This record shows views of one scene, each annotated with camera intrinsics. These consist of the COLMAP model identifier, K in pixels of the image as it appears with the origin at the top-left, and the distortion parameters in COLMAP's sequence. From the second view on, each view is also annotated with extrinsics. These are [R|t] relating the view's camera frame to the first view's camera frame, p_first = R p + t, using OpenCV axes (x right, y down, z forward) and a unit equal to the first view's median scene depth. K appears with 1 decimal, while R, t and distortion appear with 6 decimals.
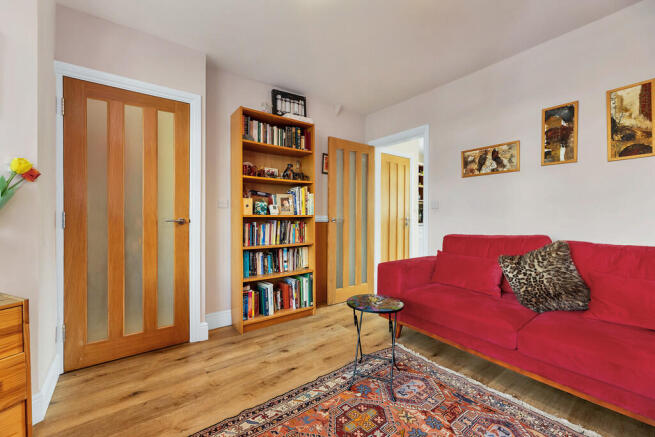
lens RADIAL K [[263.0, 0, 322.0], [0, 263.0, 217.8], [0, 0, 1]] dist [-0.003639, -0.000182]
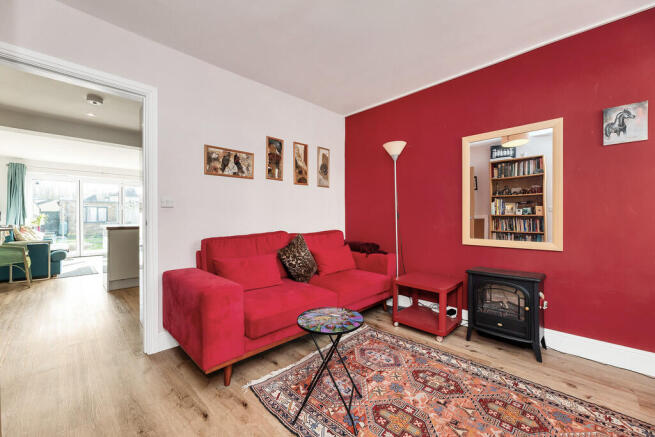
lens RADIAL K [[263.0, 0, 321.5], [0, 263.0, 217.1], [0, 0, 1]] dist [-0.003639, -0.000182]
pose [[-0.137508, -0.004966, 0.990488, -0.469915], [0.005632, 0.999967, 0.005796, -0.010261], [-0.990485, 0.006375, -0.137476, 0.840872]]
